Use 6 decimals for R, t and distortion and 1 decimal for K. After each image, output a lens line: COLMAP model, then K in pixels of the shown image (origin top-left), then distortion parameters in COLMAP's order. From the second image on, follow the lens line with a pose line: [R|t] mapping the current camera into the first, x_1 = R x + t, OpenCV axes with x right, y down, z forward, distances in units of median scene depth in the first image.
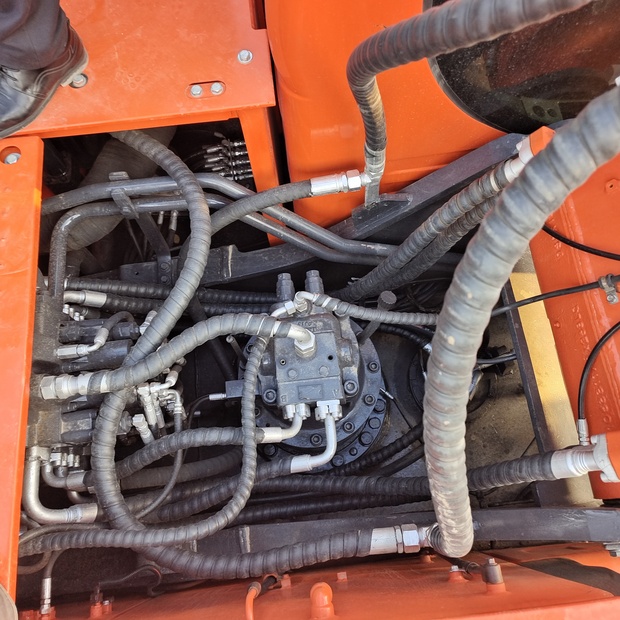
lens RADIAL K [[569.9, 0, 309.1], [0, 569.9, 308.2], [0, 0, 1]] dist [0.035822, 0.000000]
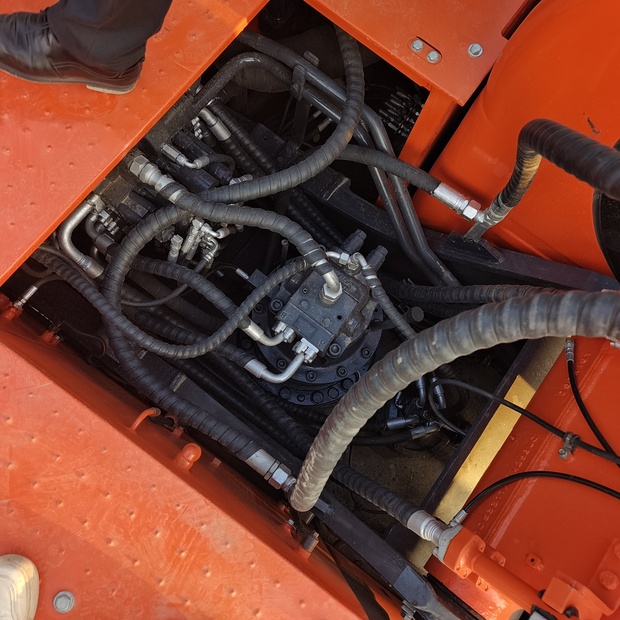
lens RADIAL K [[569.9, 0, 310.6], [0, 569.9, 311.6], [0, 0, 1]] dist [0.035822, 0.000000]
pose [[0.727670, 0.684532, -0.043741, 0.039120], [-0.676427, 0.726707, 0.119767, -0.015487], [0.113772, -0.057563, 0.991838, -0.094594]]
